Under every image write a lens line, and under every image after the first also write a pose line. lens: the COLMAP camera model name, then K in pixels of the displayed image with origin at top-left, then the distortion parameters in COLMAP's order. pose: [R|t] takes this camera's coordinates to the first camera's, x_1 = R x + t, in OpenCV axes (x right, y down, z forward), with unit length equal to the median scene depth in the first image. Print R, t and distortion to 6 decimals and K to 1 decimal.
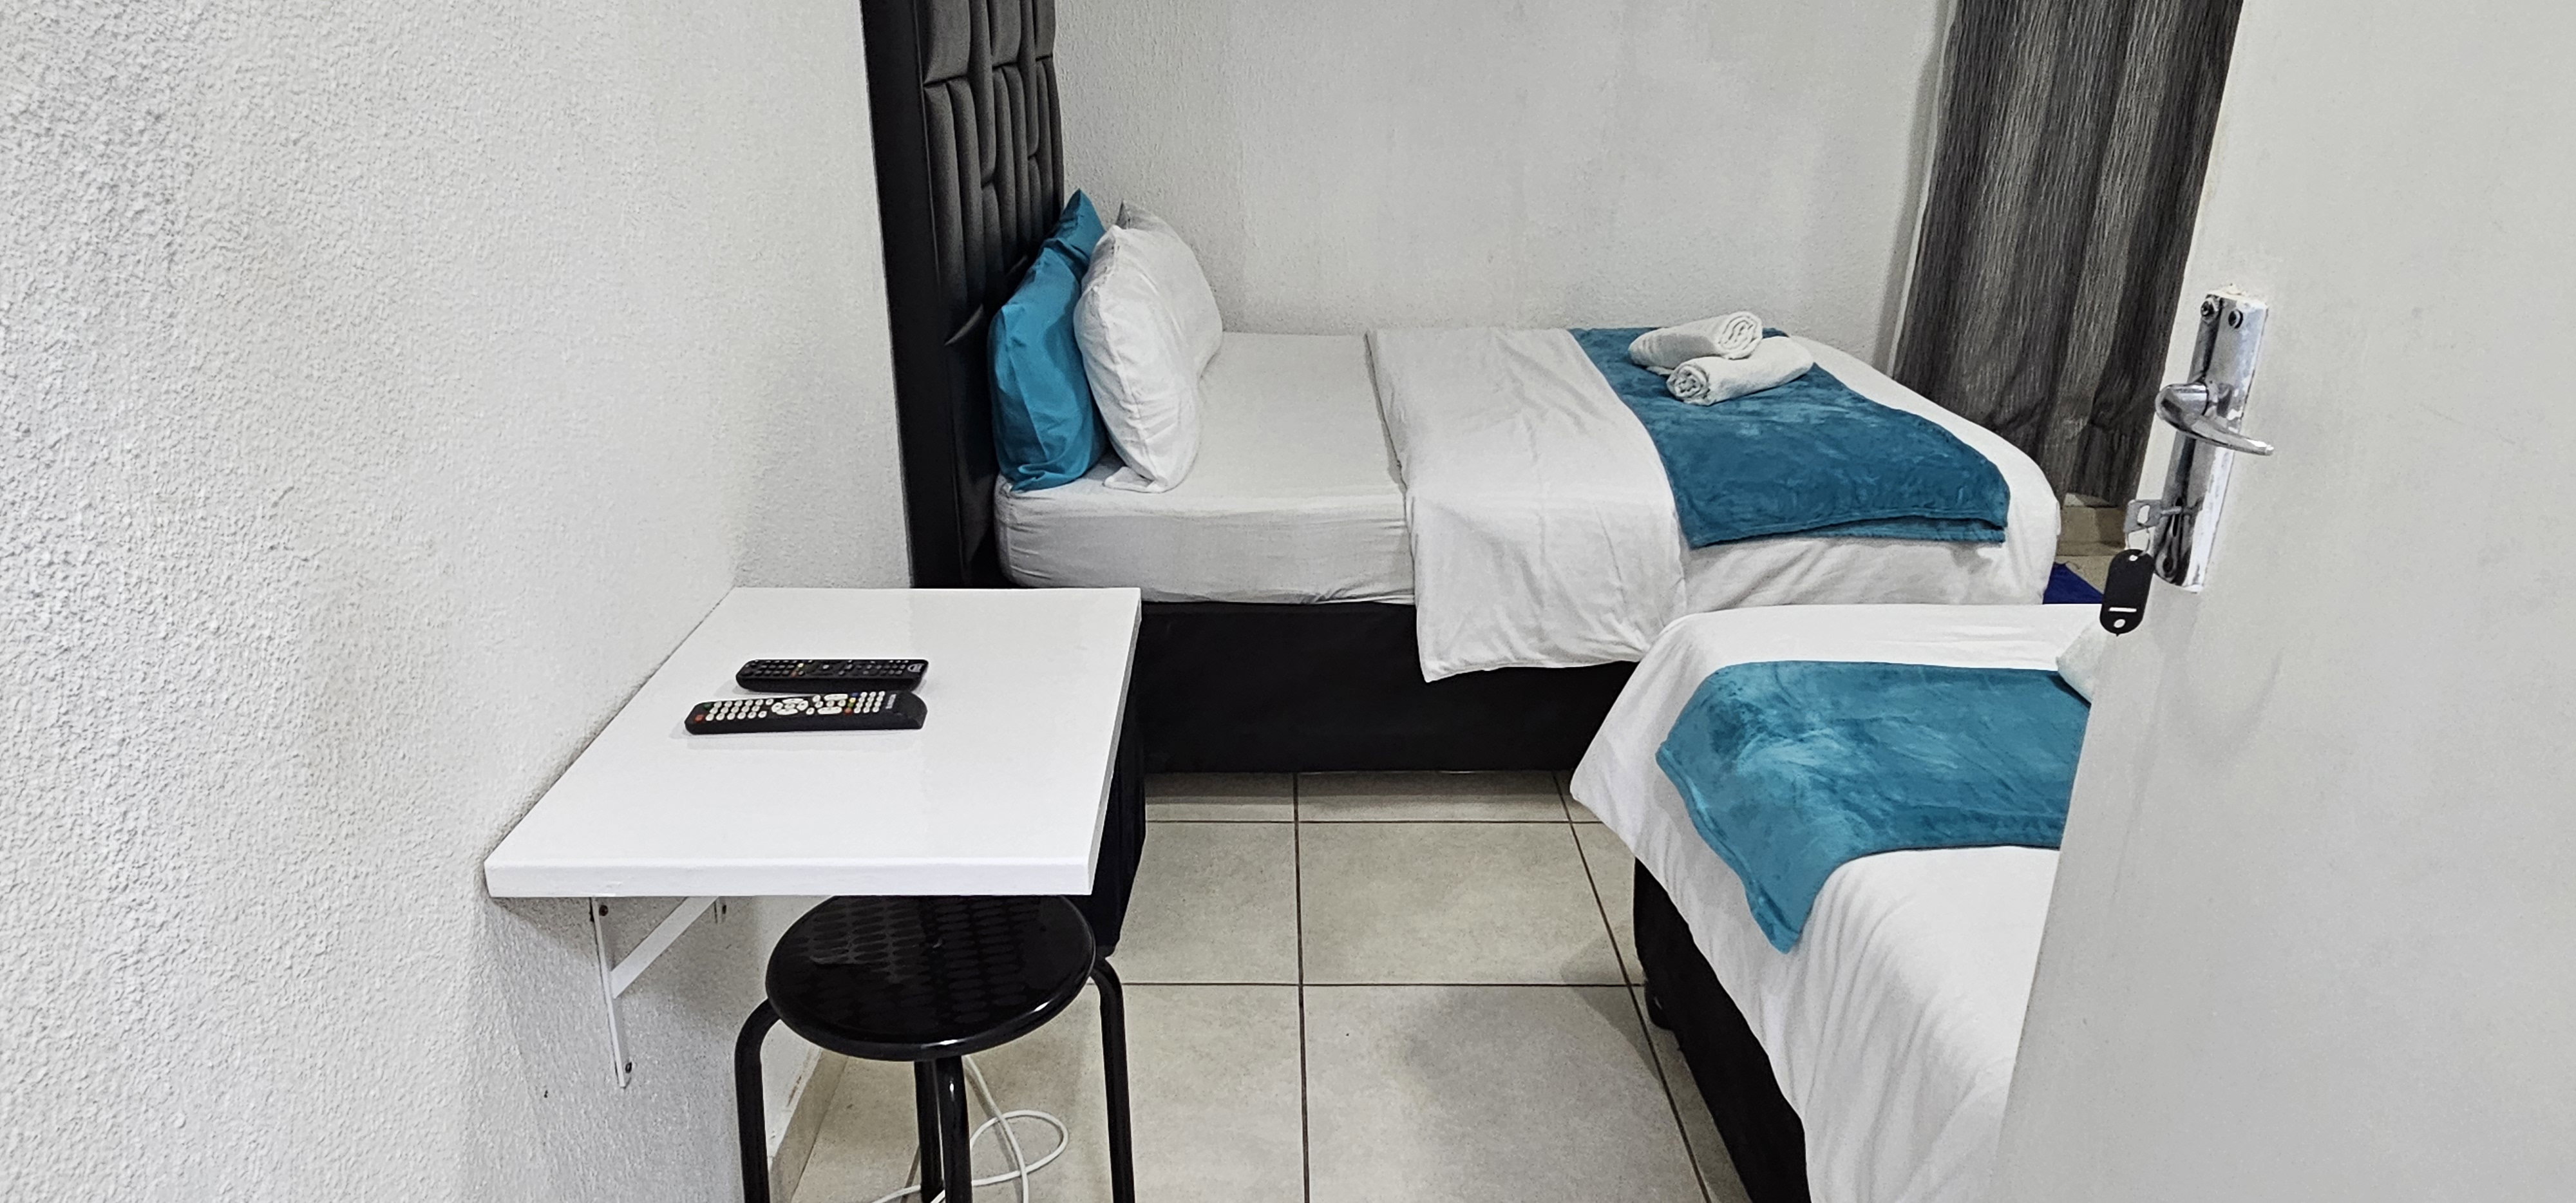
lens RADIAL K [[1547.9, 0, 1286.9], [0, 1547.9, 609.6], [0, 0, 1]] dist [0.005348, -0.008172]
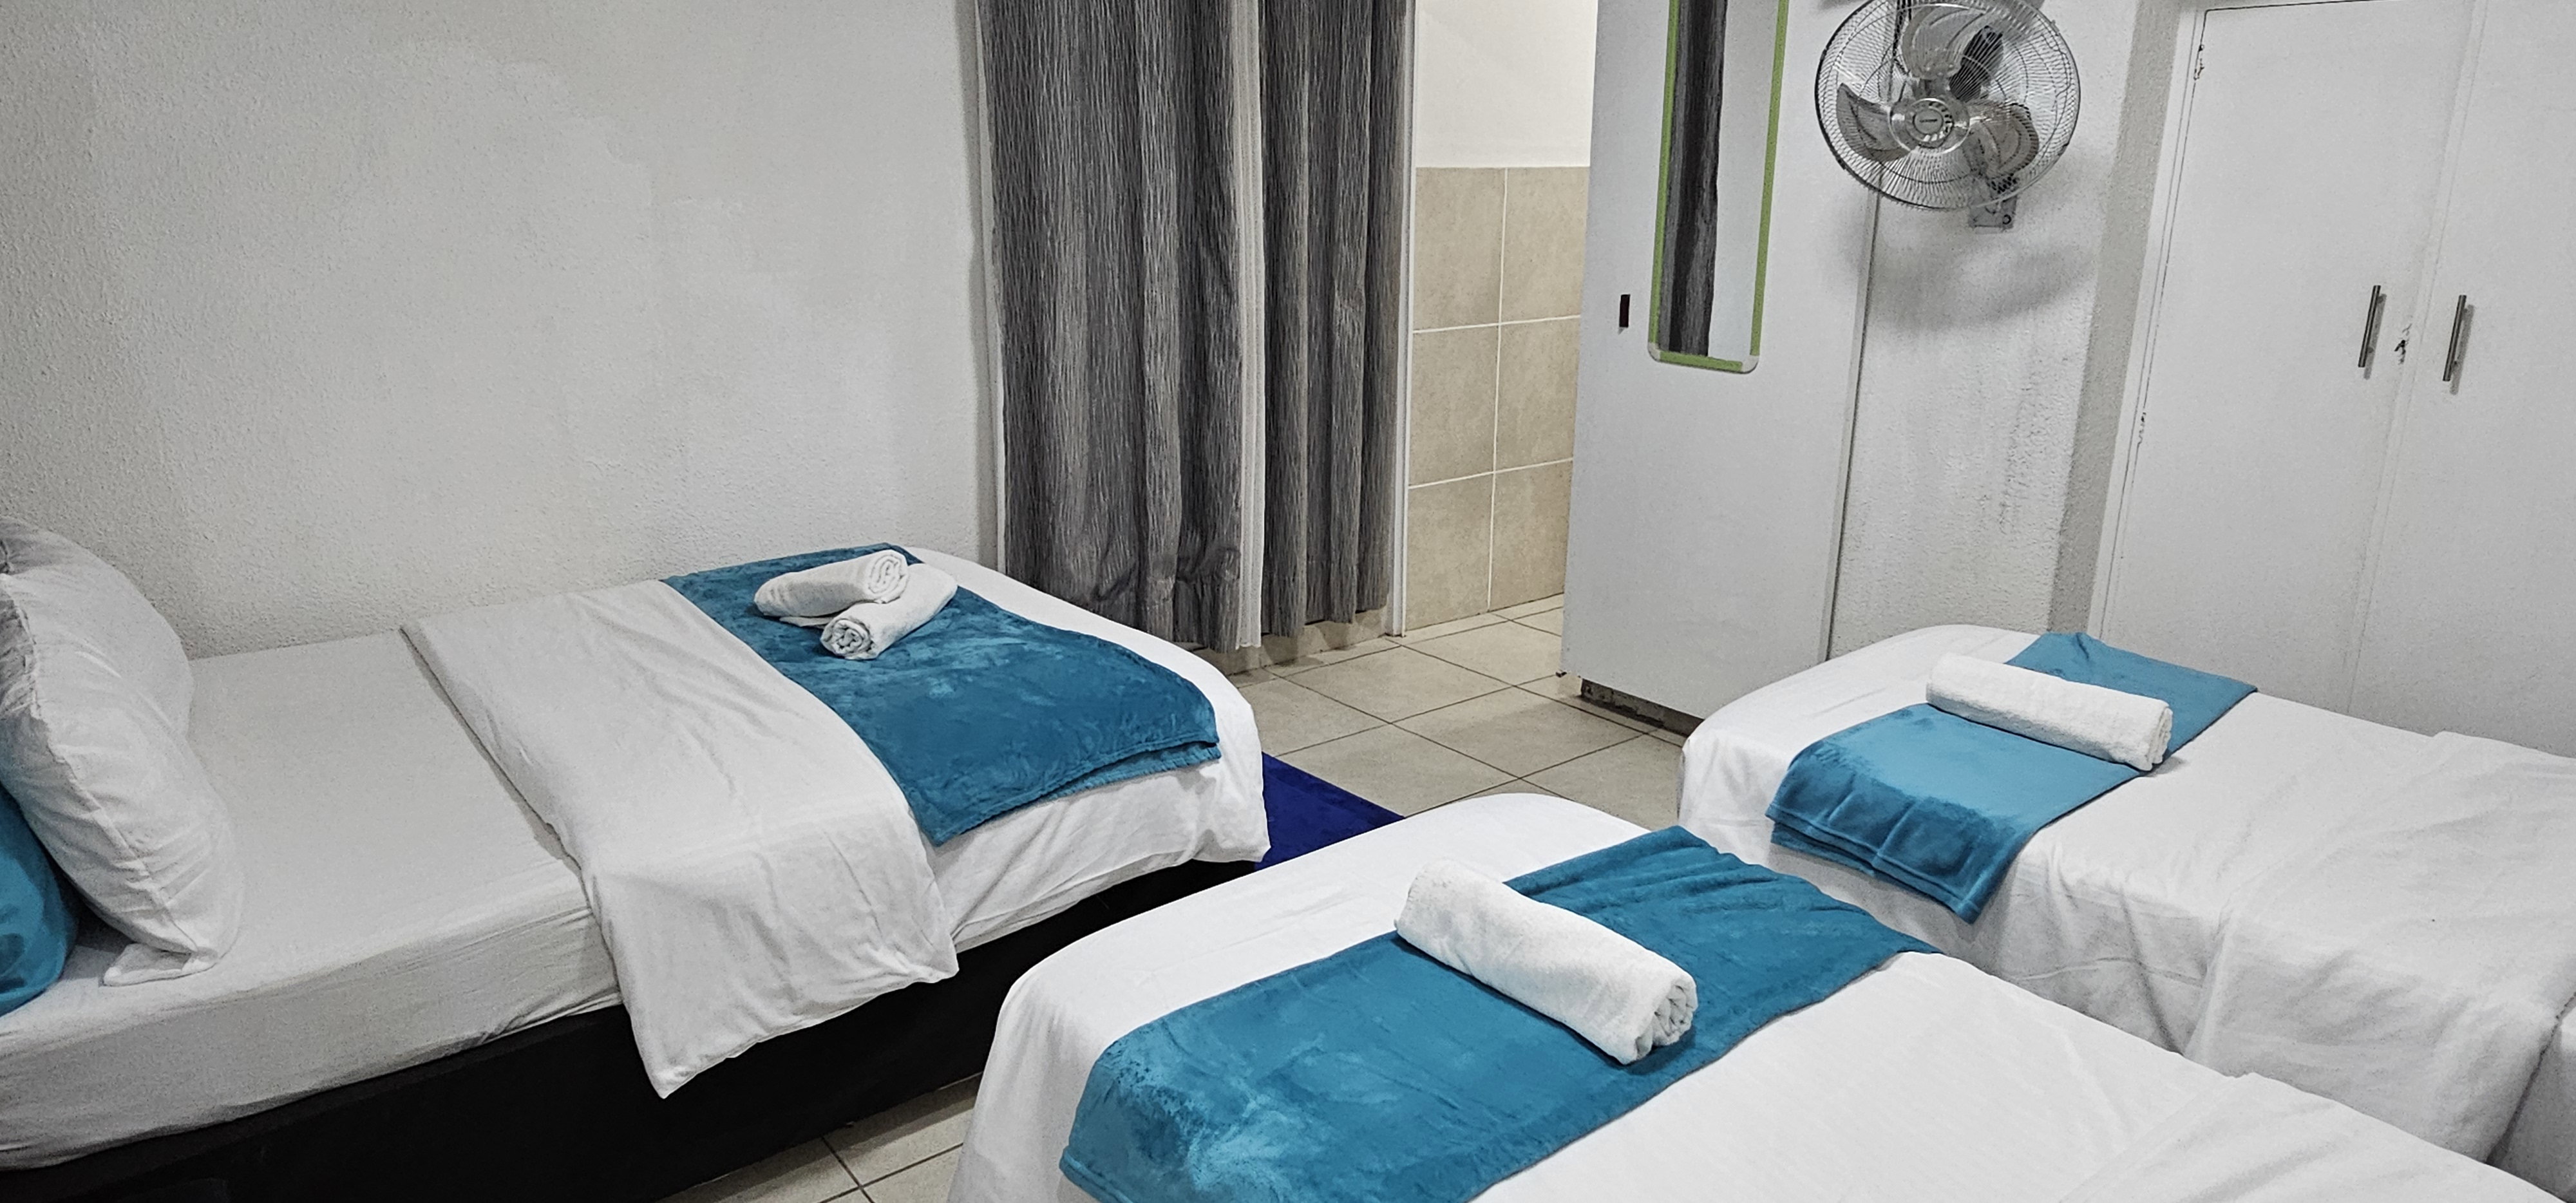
lens RADIAL K [[1547.9, 0, 1286.9], [0, 1547.9, 609.6], [0, 0, 1]] dist [0.005348, -0.008172]
pose [[0.791918, -0.179671, 0.583596, -0.074403], [0.221668, 0.975122, -0.000586, -0.125317], [-0.568972, 0.129829, 0.812044, 0.138977]]
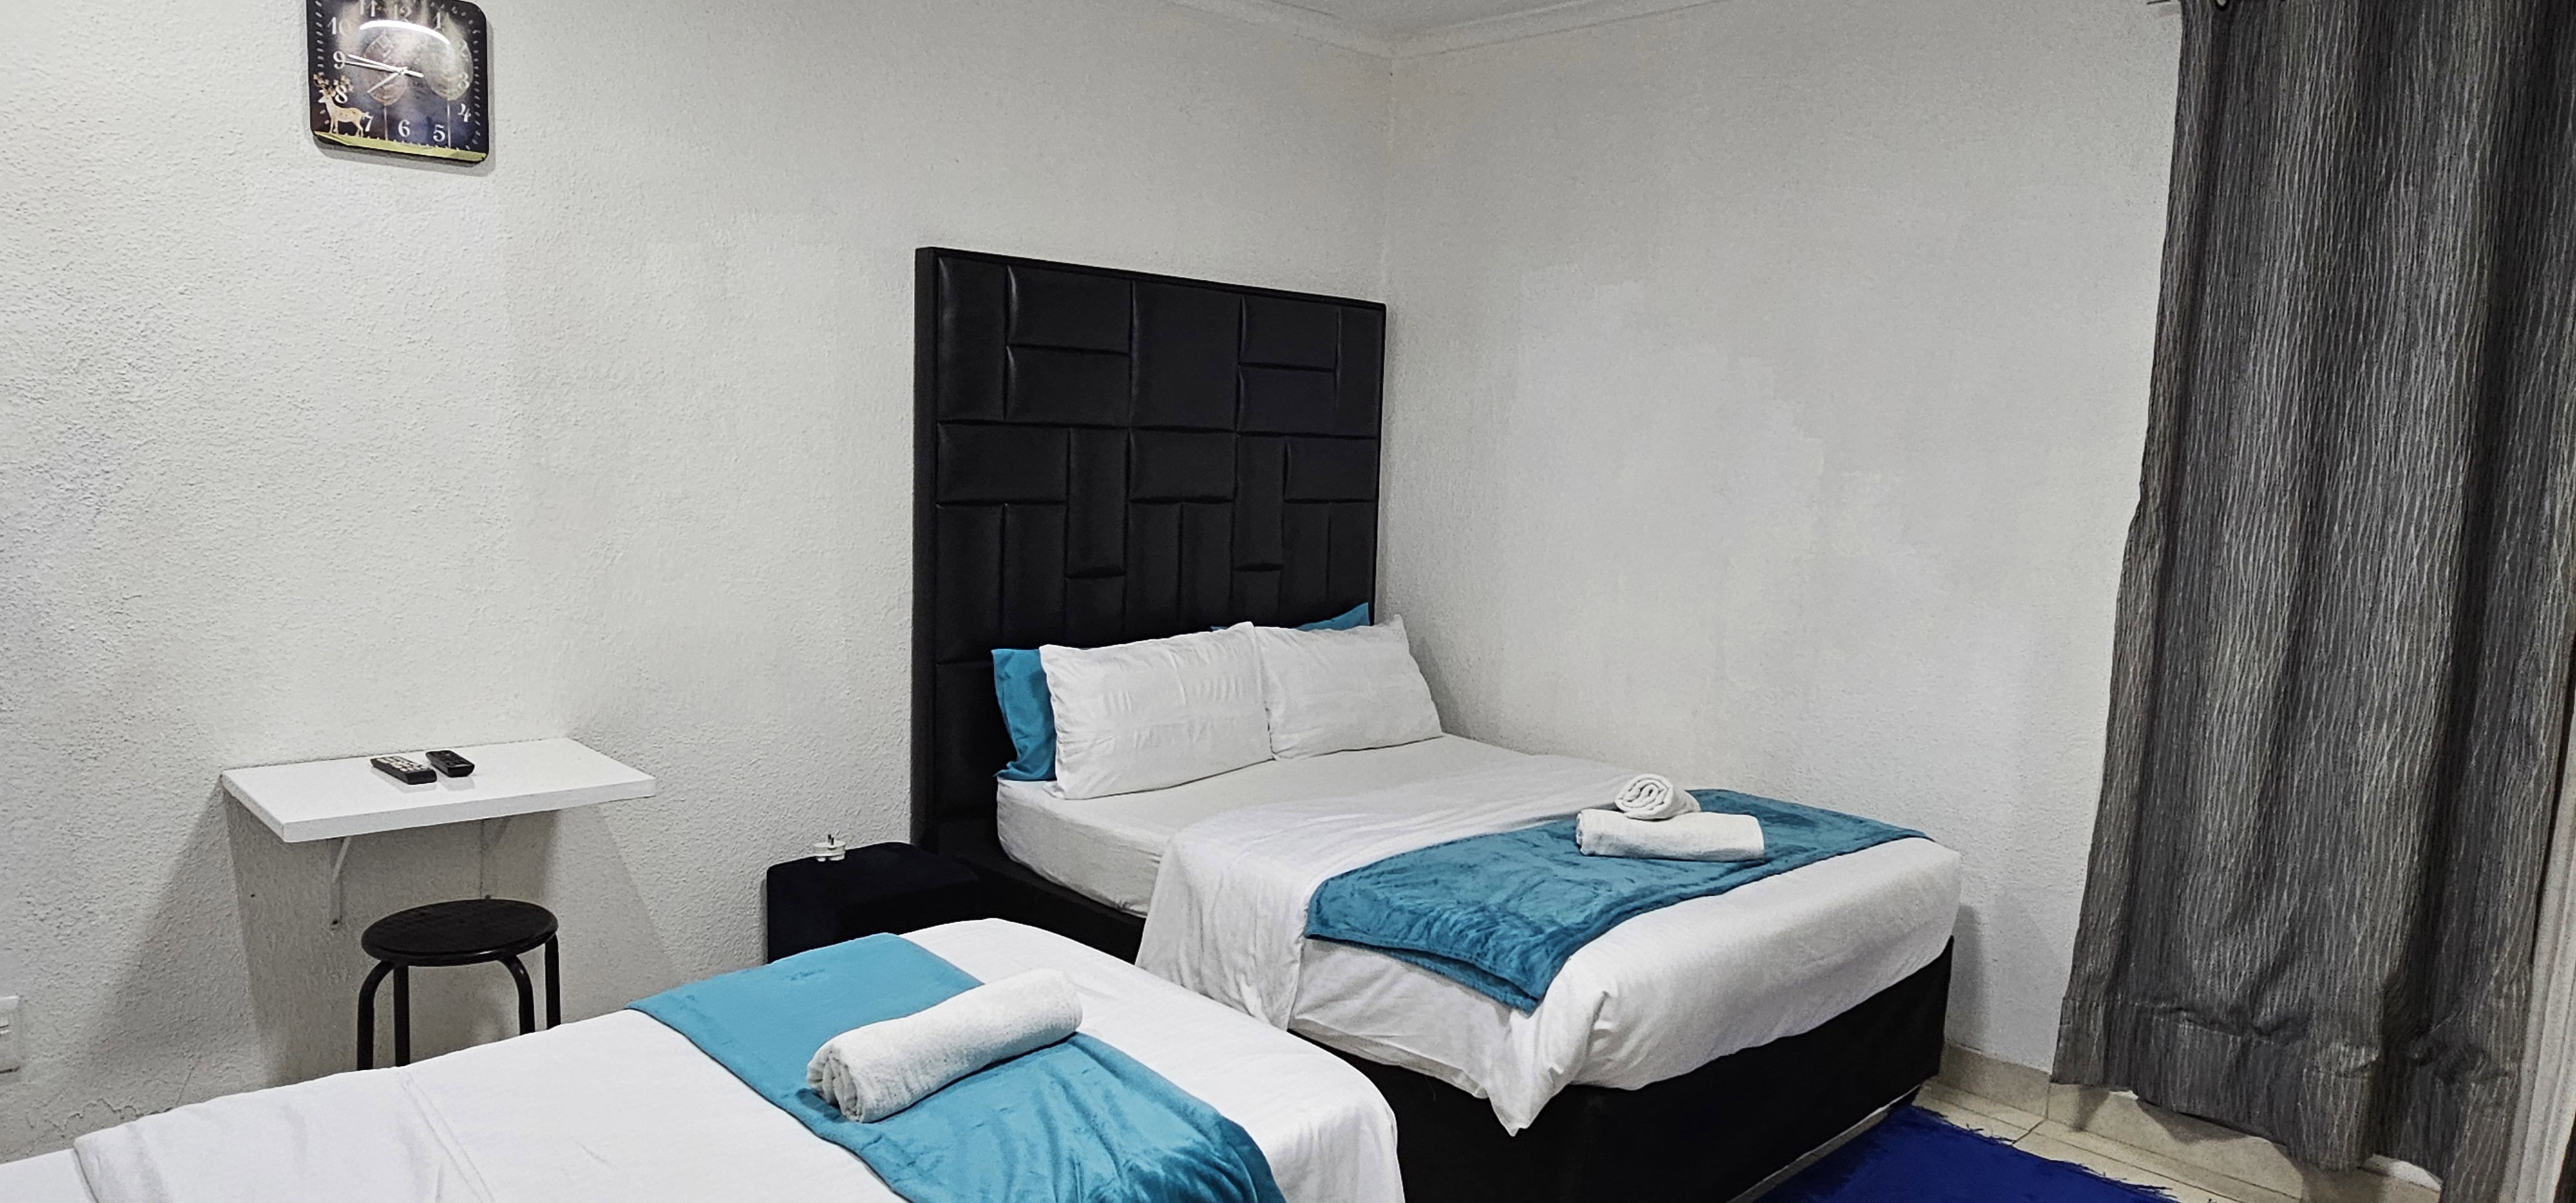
lens RADIAL K [[1547.9, 0, 1286.9], [0, 1547.9, 609.6], [0, 0, 1]] dist [0.005348, -0.008172]
pose [[0.684277, 0.104197, -0.721740, 1.007455], [-0.296486, 0.943994, -0.144813, -0.094851], [0.666229, 0.313078, 0.676846, 0.169243]]
